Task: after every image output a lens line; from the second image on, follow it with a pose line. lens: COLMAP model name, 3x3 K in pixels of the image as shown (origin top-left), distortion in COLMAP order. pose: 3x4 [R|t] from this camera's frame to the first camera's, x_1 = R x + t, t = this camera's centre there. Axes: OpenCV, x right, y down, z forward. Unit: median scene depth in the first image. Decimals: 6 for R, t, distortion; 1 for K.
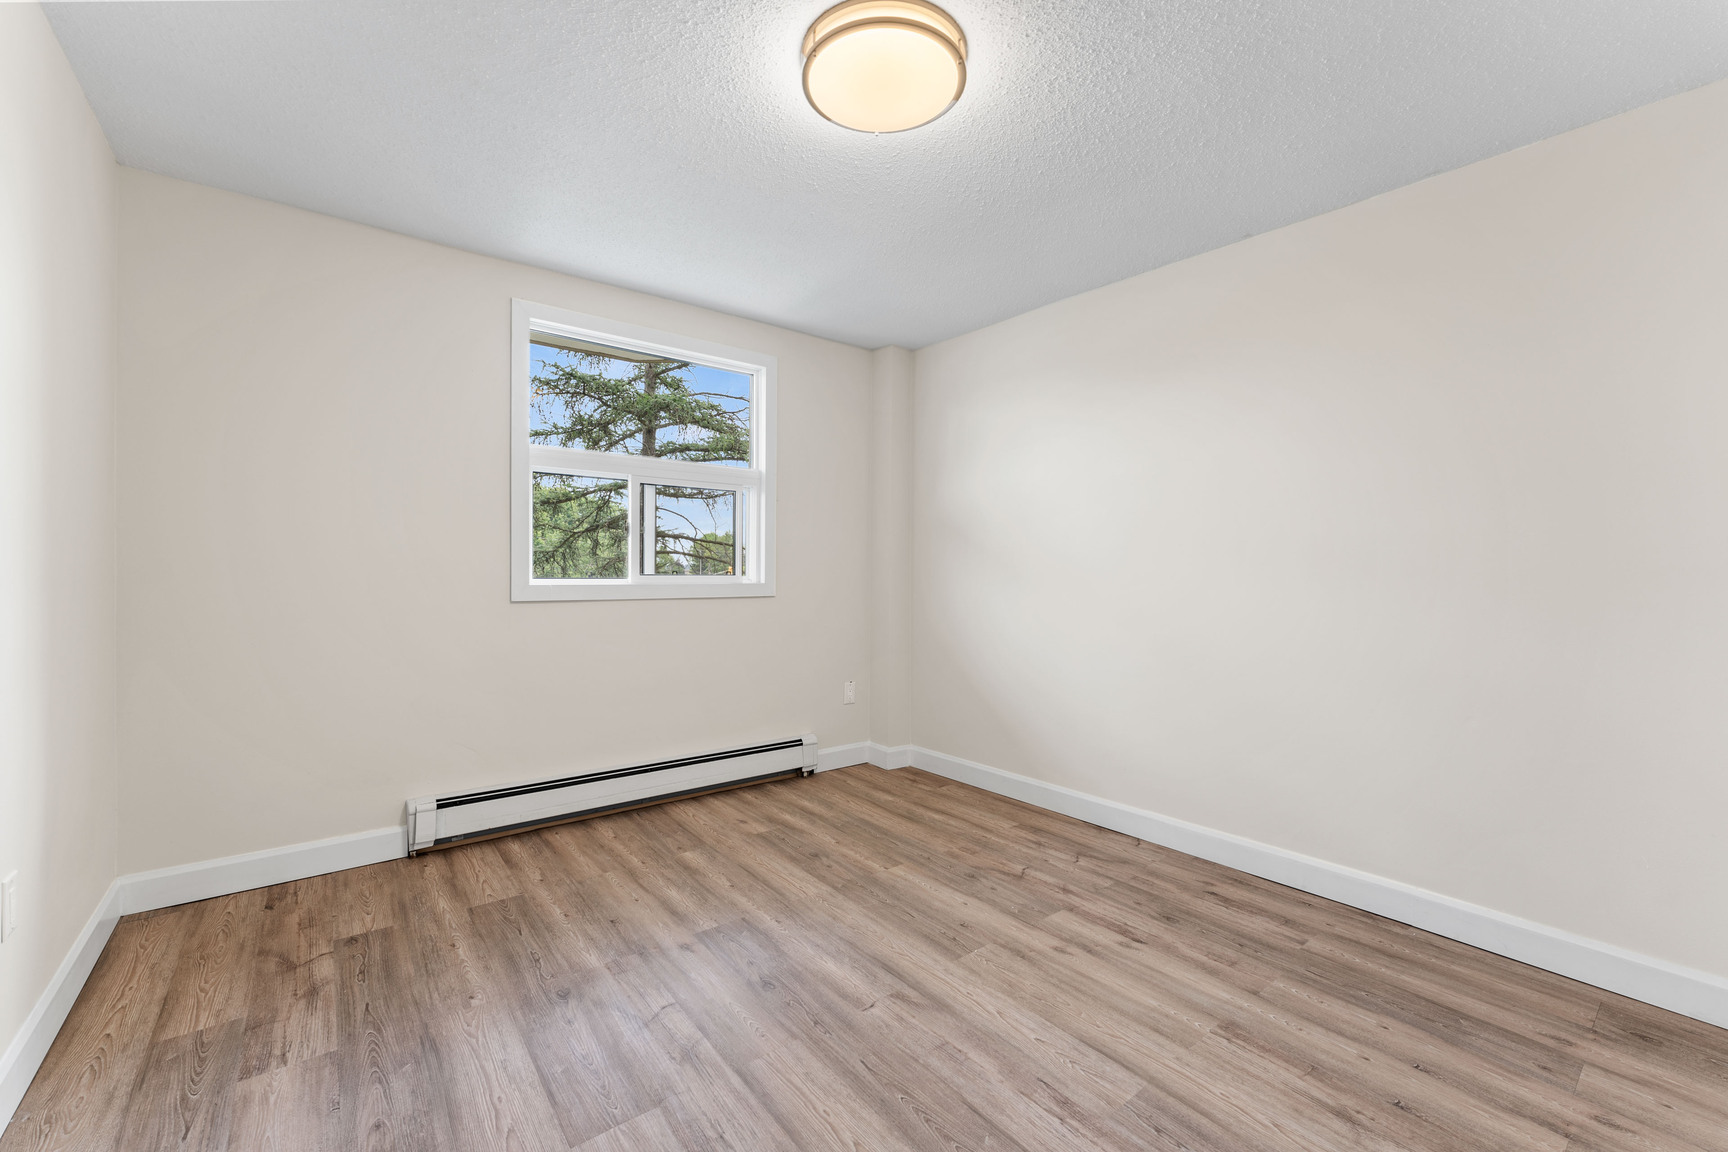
lens RADIAL K [[705.9, 0, 876.8], [0, 705.9, 582.7], [0, 0, 1]] dist [-0.002046, 0.000124]
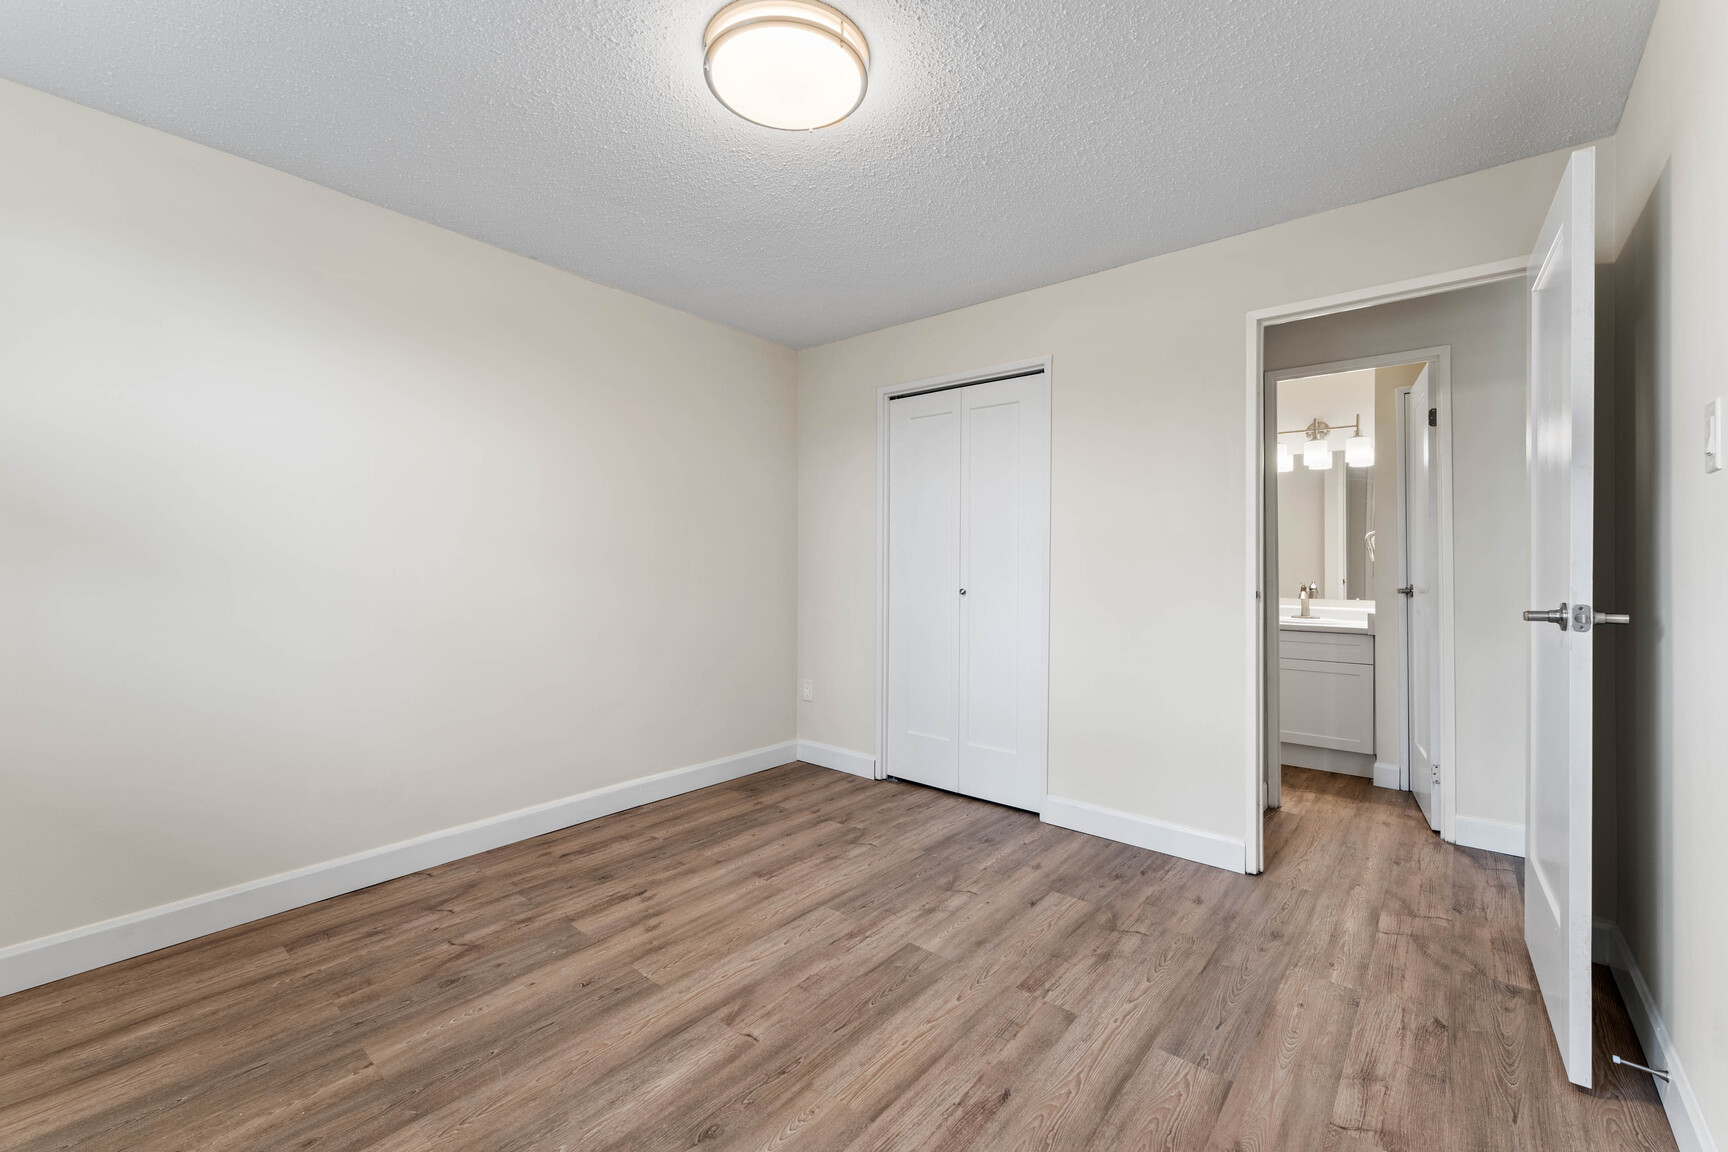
lens RADIAL K [[705.9, 0, 854.4], [0, 705.9, 571.3], [0, 0, 1]] dist [-0.002046, 0.000124]
pose [[-0.184584, -0.015489, 0.982695, -0.759007], [0.012630, 0.999756, 0.018130, -0.019281], [-0.982735, 0.015758, -0.184344, 0.834532]]
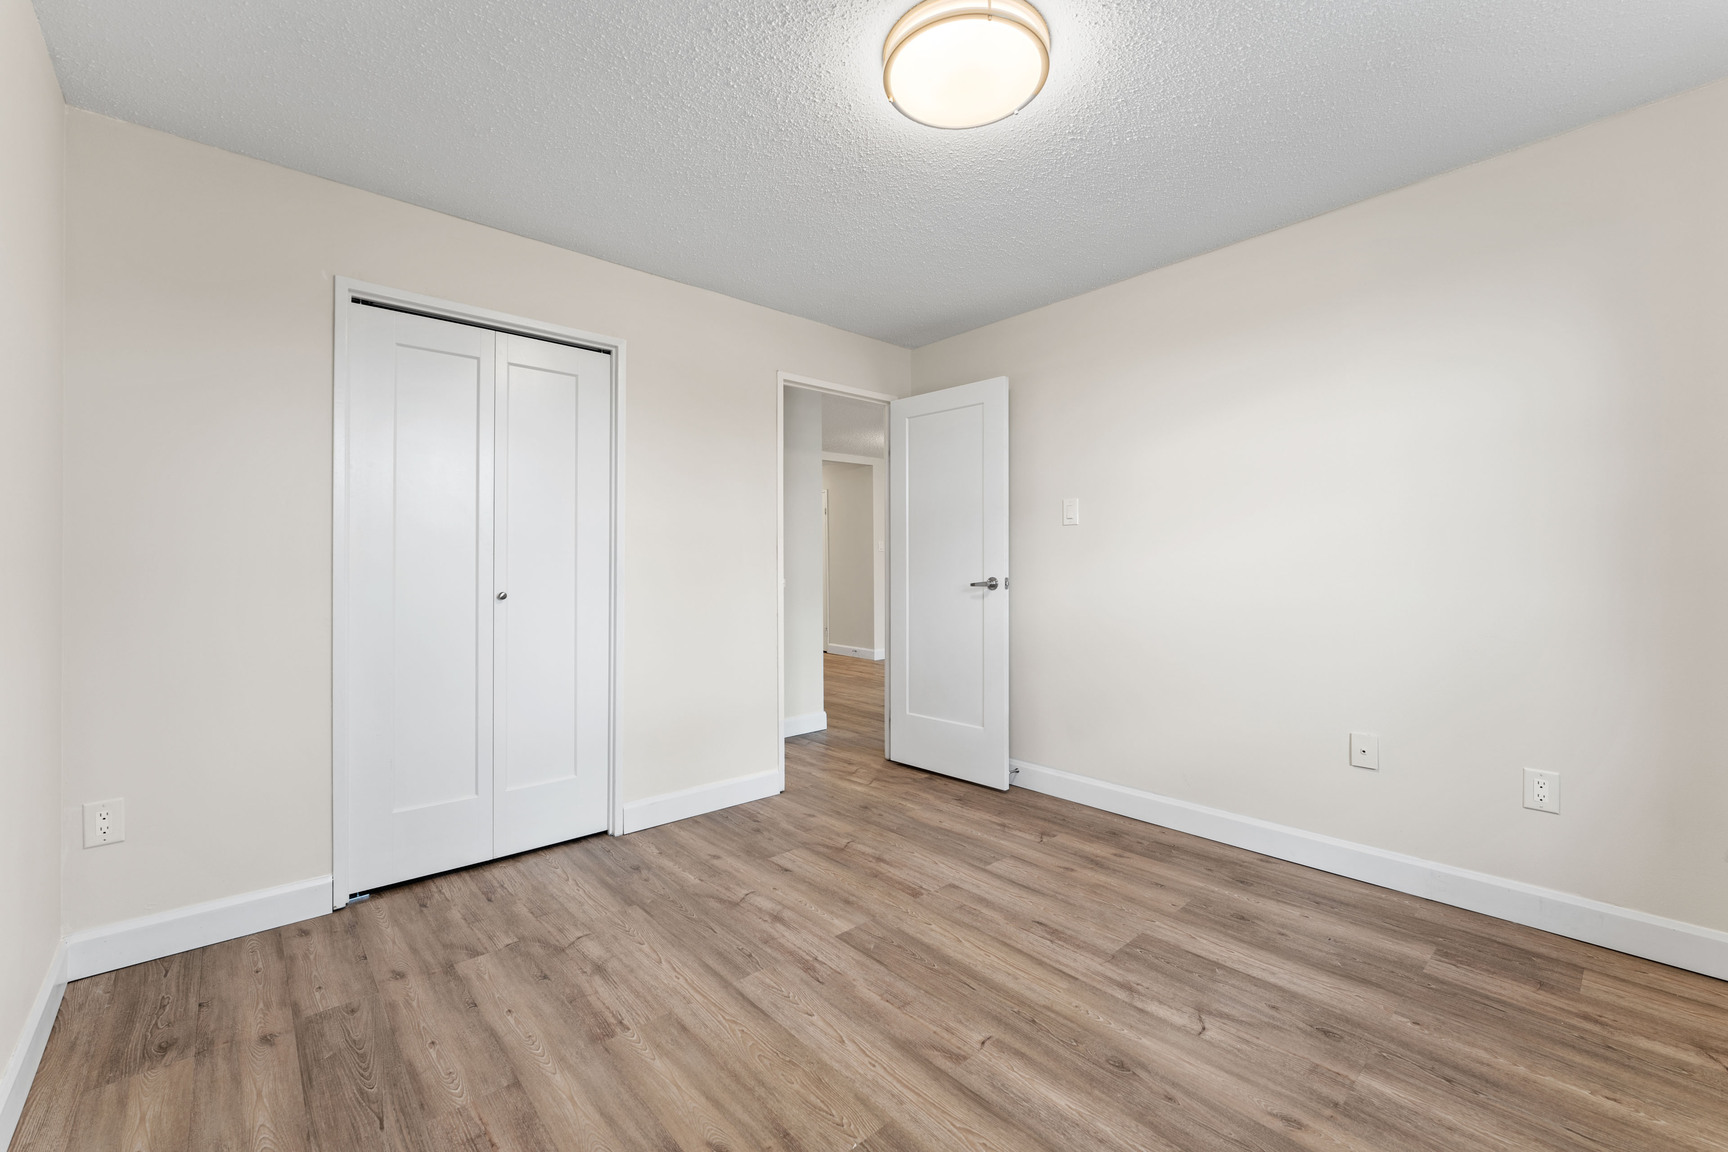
lens RADIAL K [[705.9, 0, 860.4], [0, 705.9, 541.3], [0, 0, 1]] dist [-0.002046, 0.000124]
pose [[-0.998986, -0.004229, -0.044817, 0.155767], [-0.003666, 0.999913, -0.012635, -0.019701], [0.044866, -0.012458, -0.998915, 1.542826]]
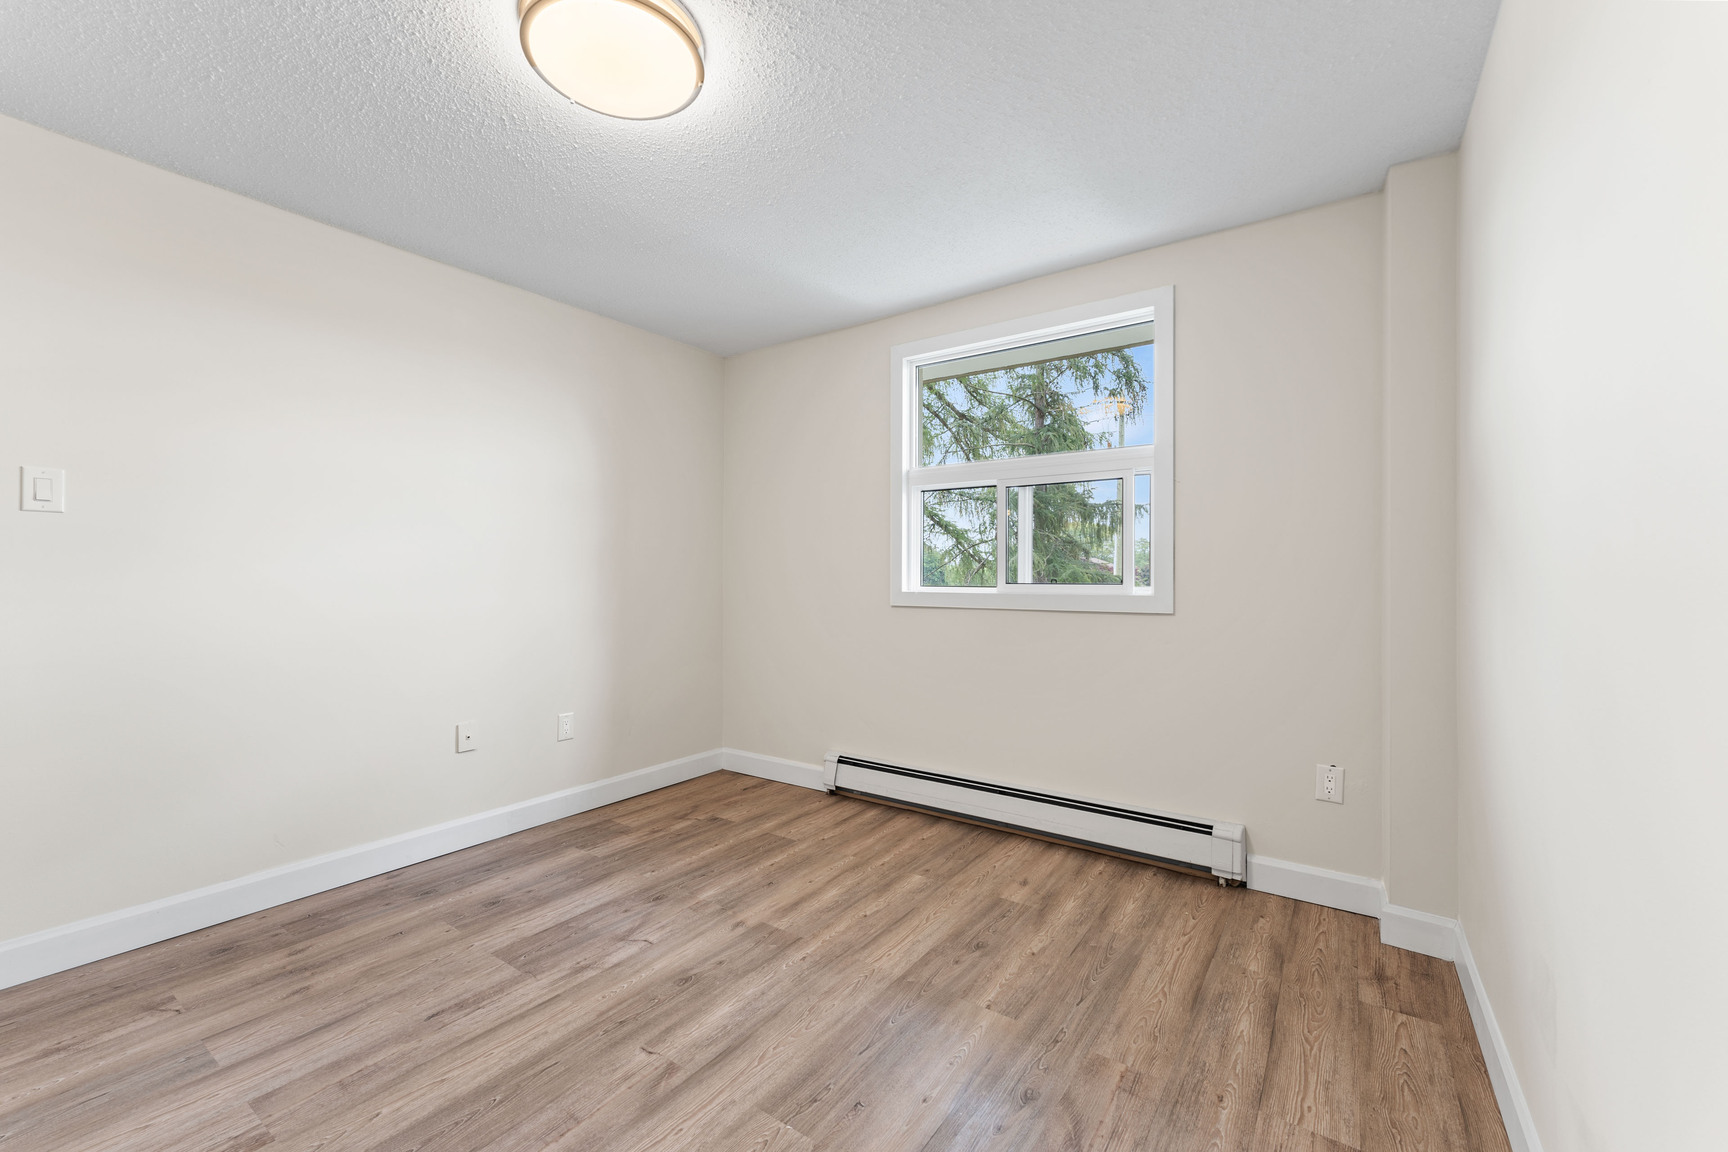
lens RADIAL K [[705.9, 0, 853.3], [0, 705.9, 587.2], [0, 0, 1]] dist [-0.002046, 0.000124]
pose [[0.271221, 0.003513, -0.962511, 0.757341], [-0.018849, 0.999821, -0.001662, 0.000677], [0.962333, 0.018593, 0.271239, 0.809662]]
